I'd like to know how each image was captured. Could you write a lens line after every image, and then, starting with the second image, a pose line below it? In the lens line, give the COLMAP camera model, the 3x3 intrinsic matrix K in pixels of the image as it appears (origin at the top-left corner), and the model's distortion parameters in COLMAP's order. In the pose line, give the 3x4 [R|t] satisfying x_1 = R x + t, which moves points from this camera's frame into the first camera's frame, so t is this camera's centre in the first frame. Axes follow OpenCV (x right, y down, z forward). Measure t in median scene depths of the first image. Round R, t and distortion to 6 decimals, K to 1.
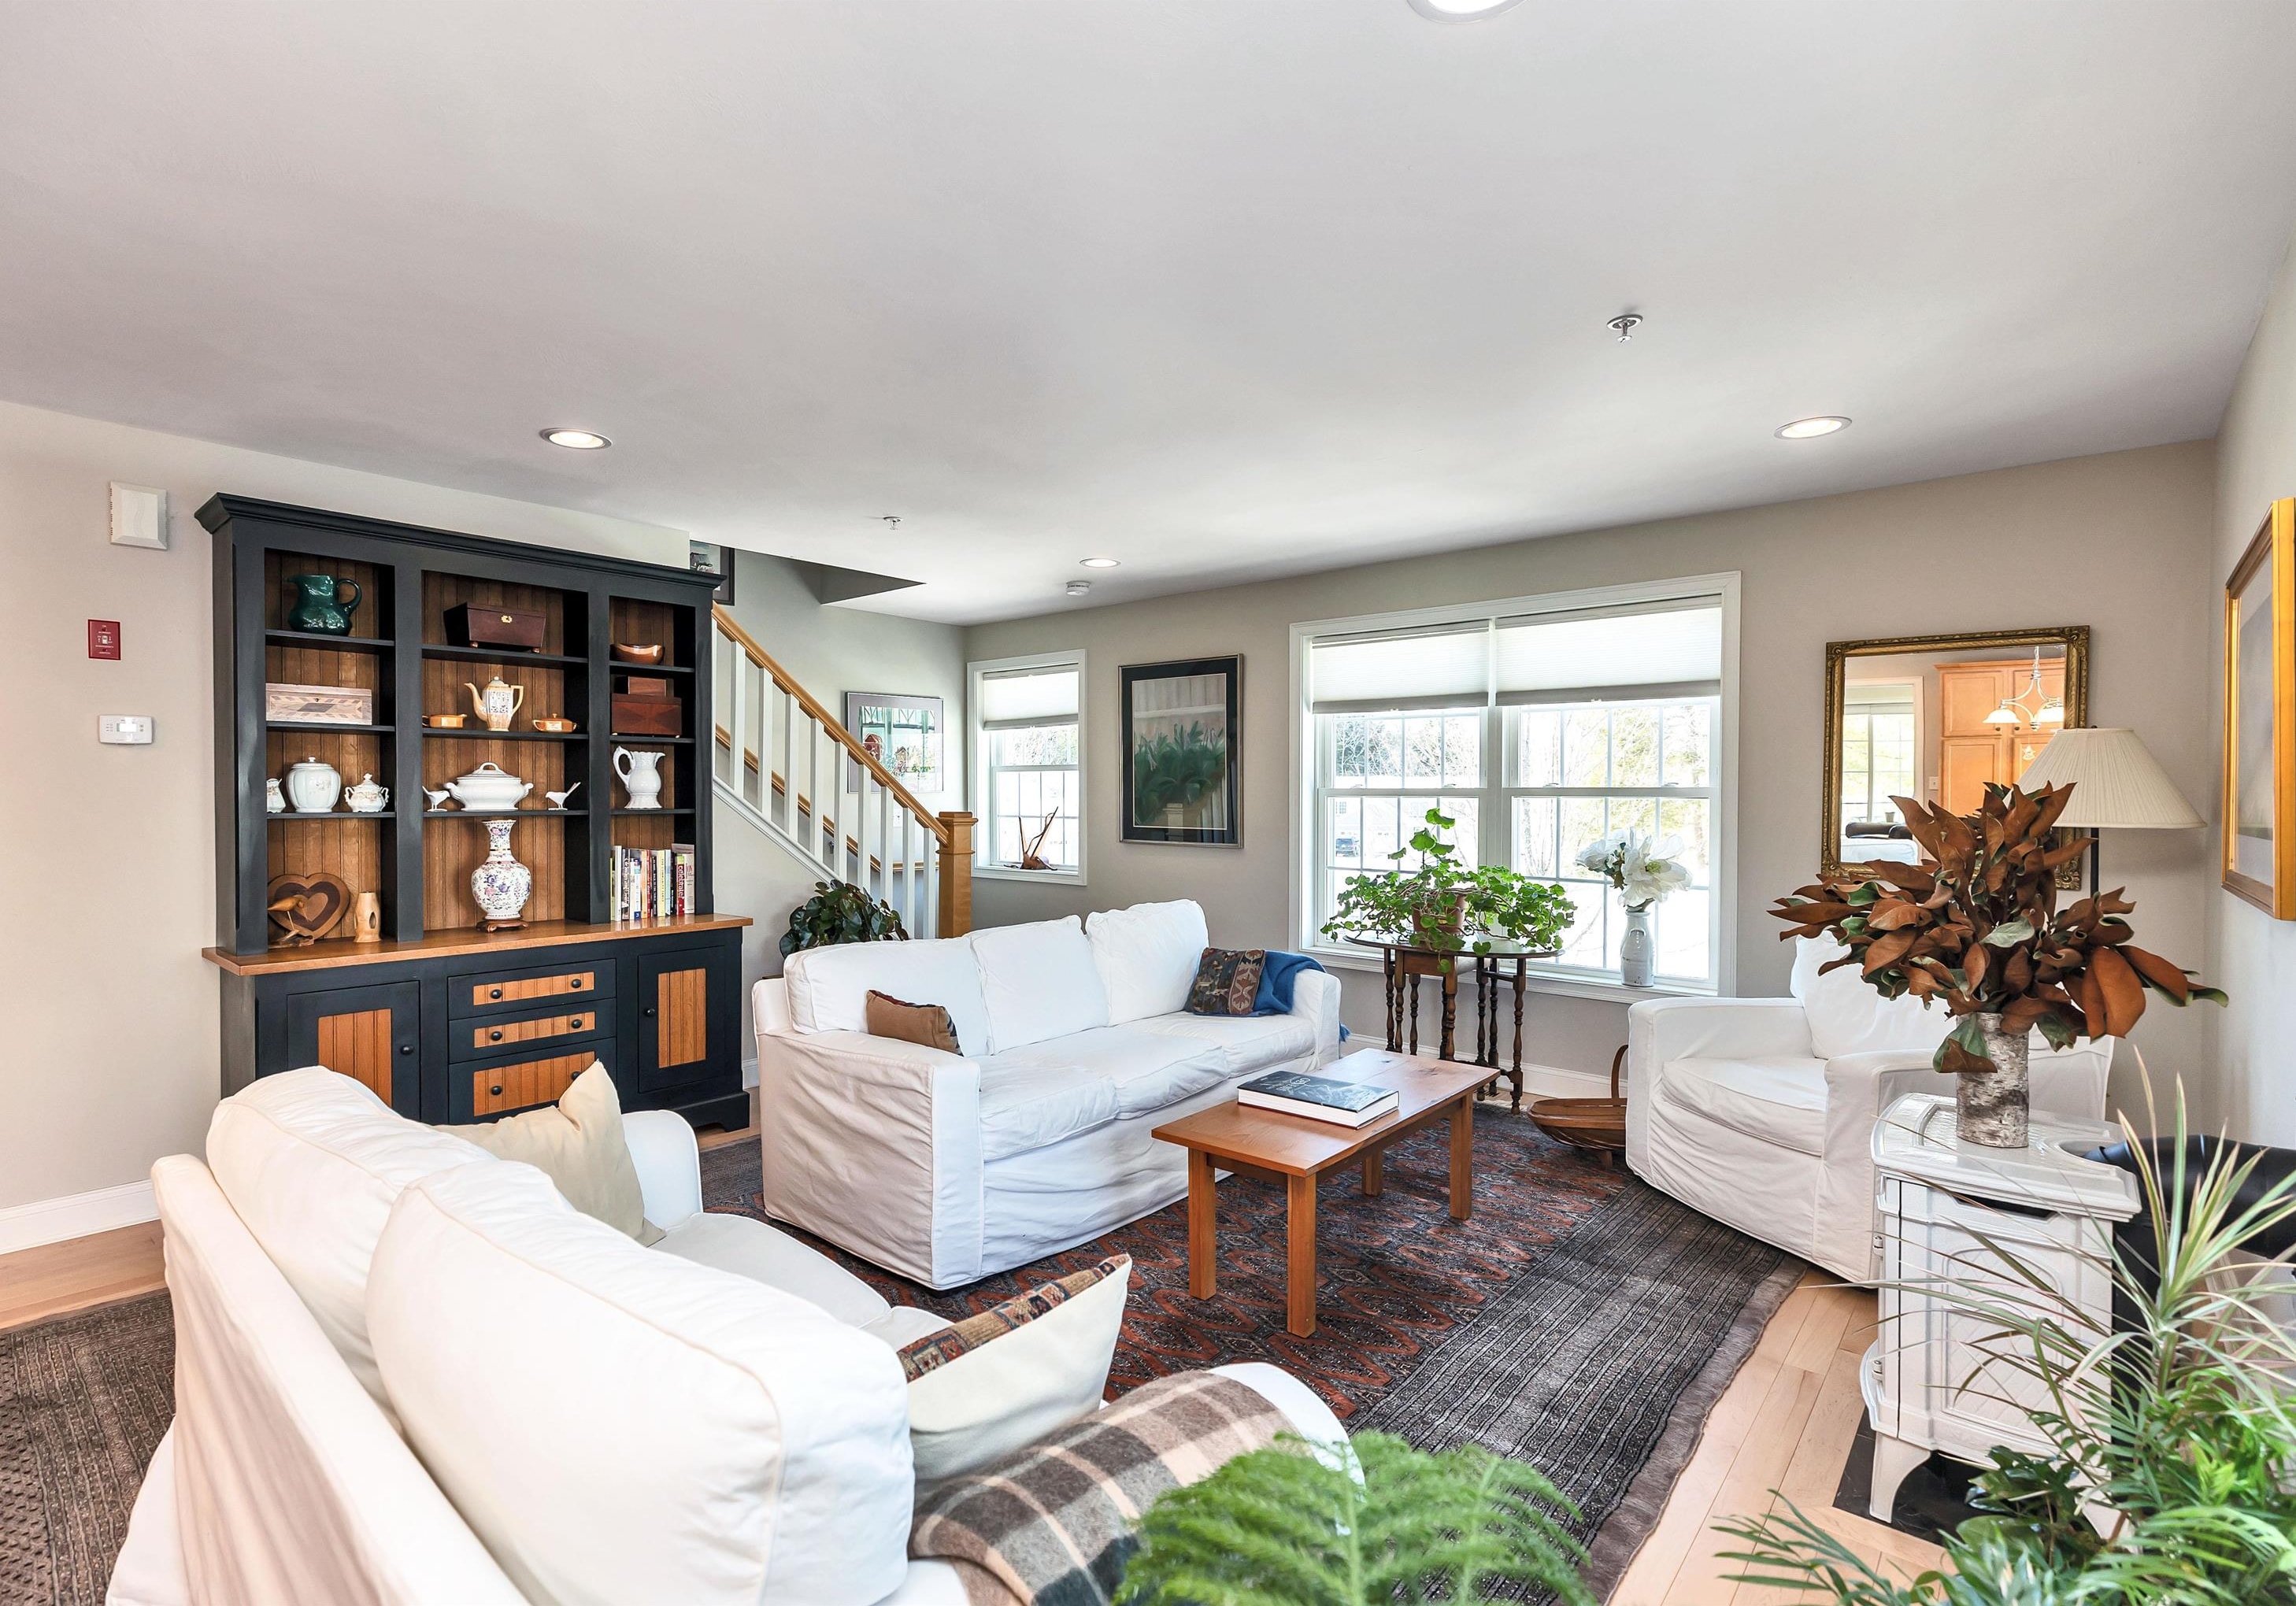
lens RADIAL K [[1079.5, 0, 1101.7], [0, 1079.5, 808.4], [0, 0, 1]] dist [0.000010, 0.000190]
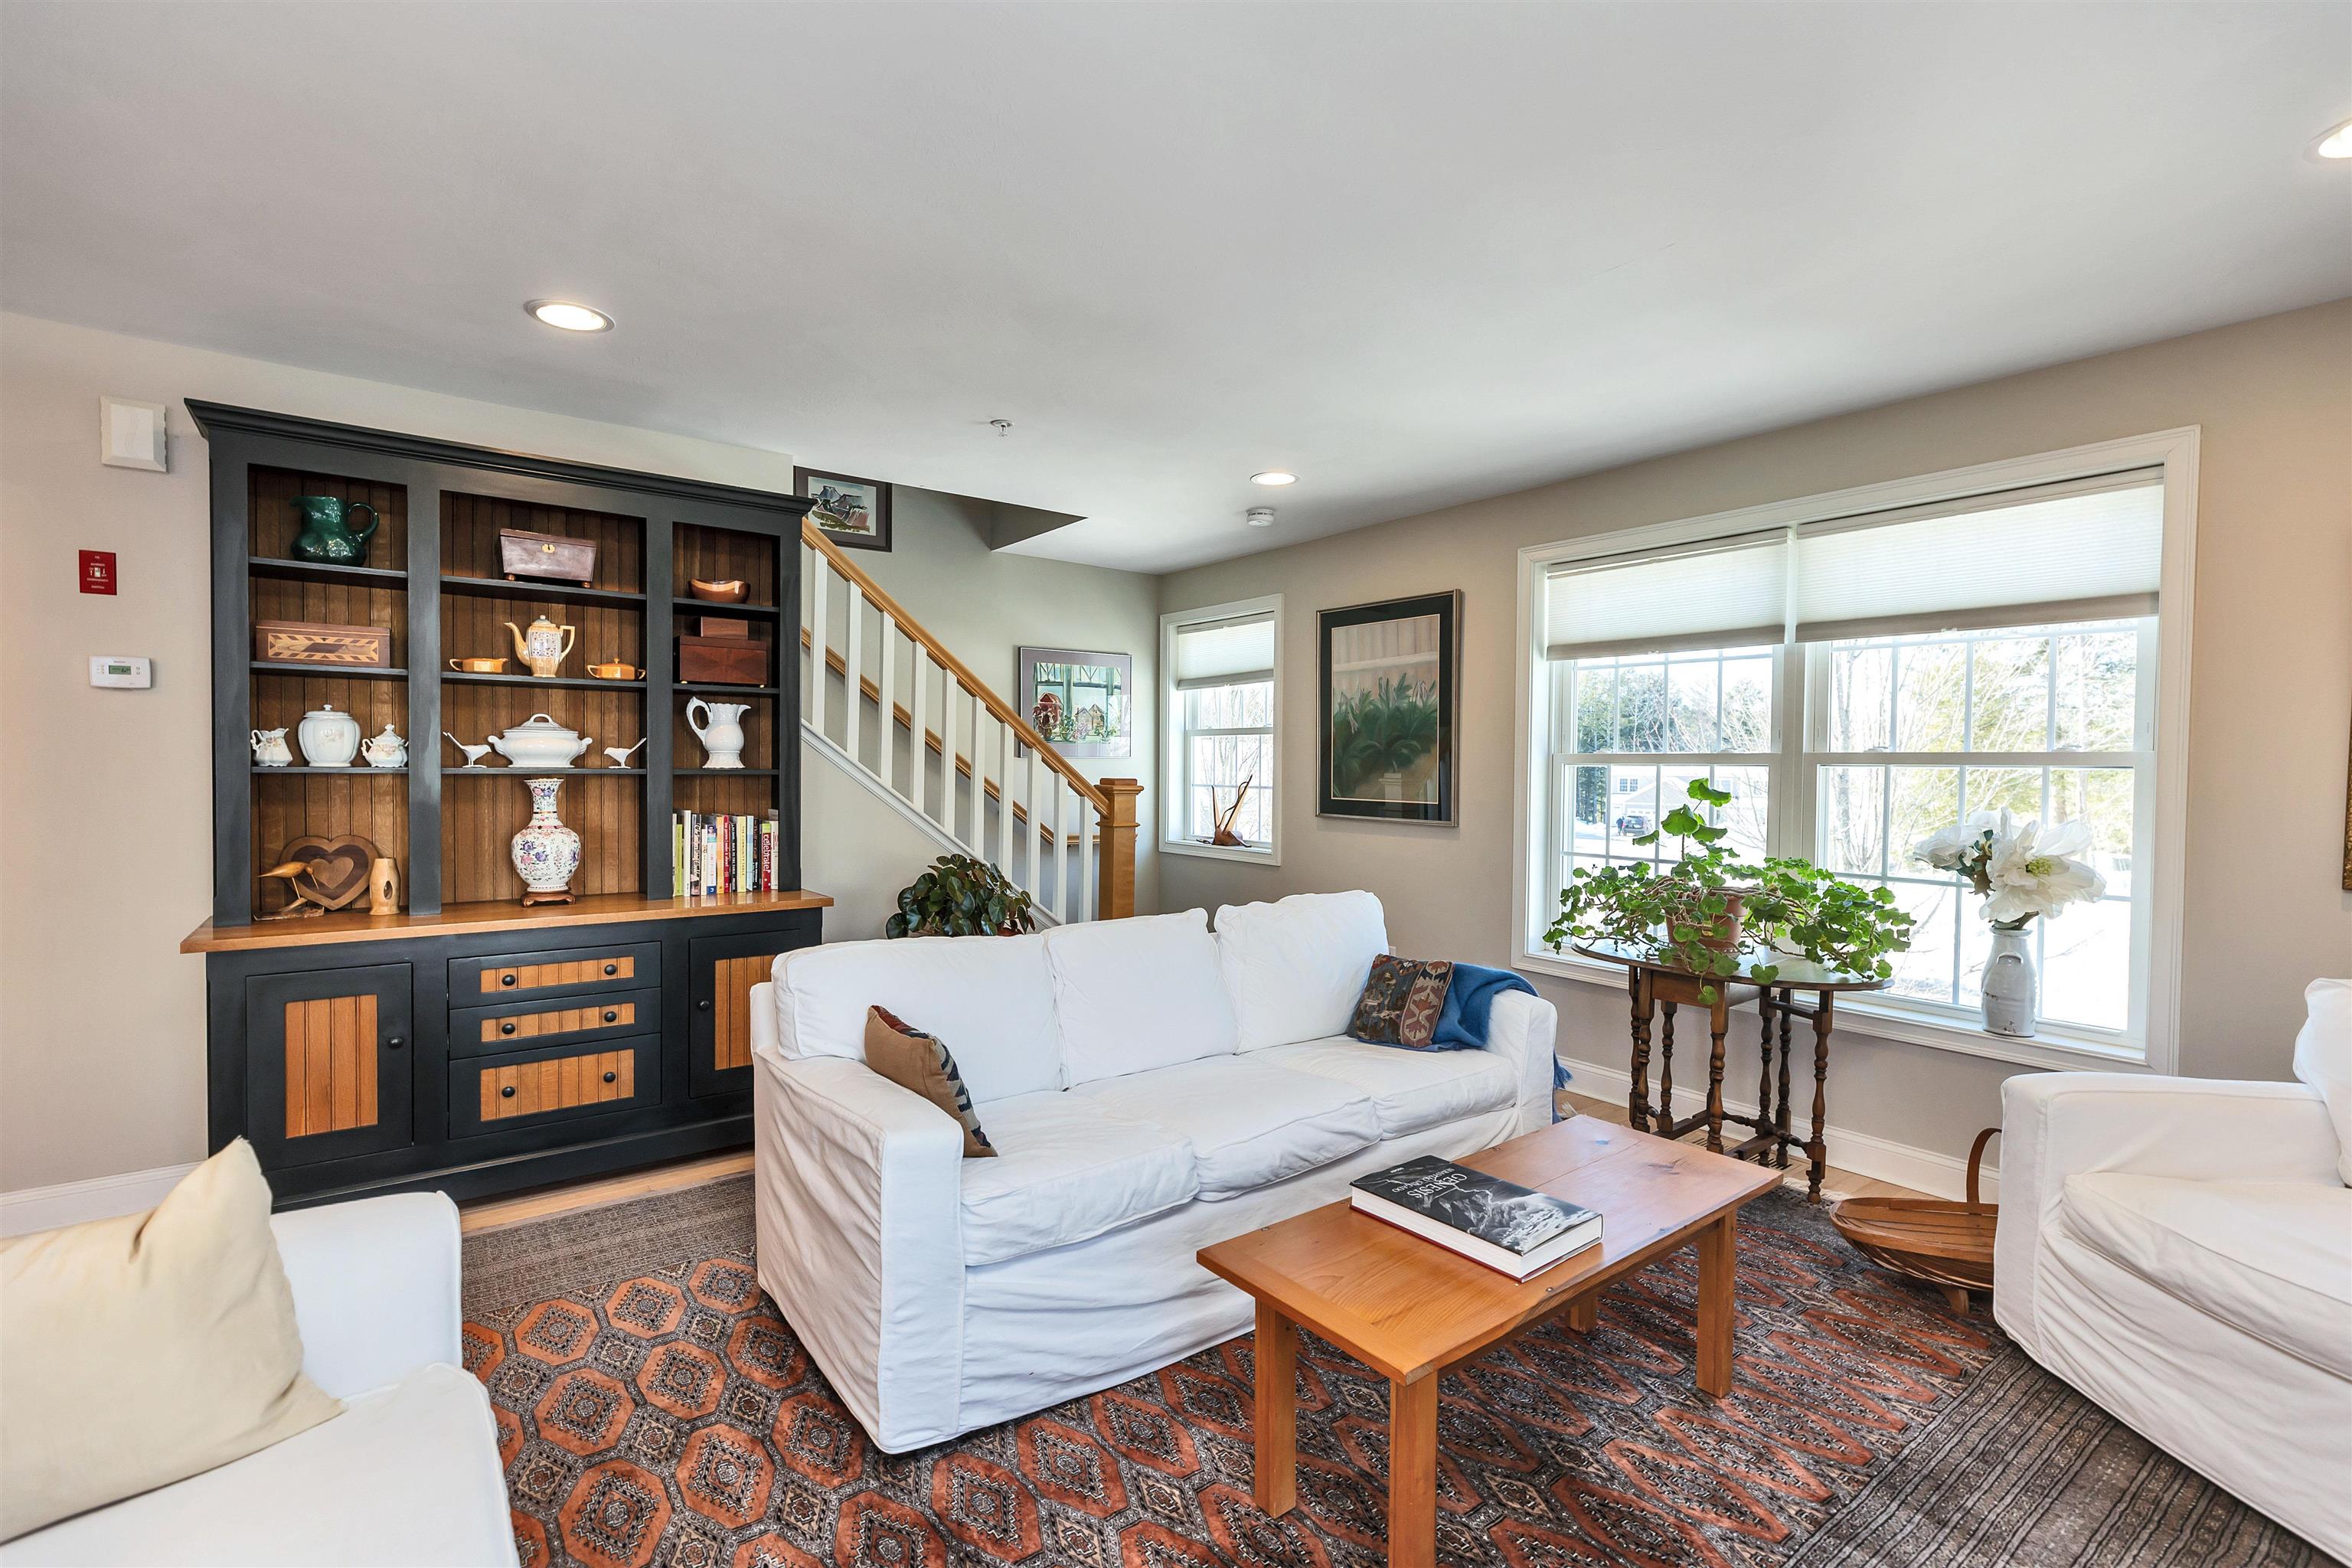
lens RADIAL K [[1047.7, 0, 1172.9], [0, 1047.7, 790.3], [0, 0, 1]] dist [0.001829, -0.000074]
pose [[0.980701, 0.012726, -0.195099, 0.100638], [-0.011227, 0.999898, 0.008785, 0.006392], [0.195191, -0.006425, 0.980744, 0.241128]]
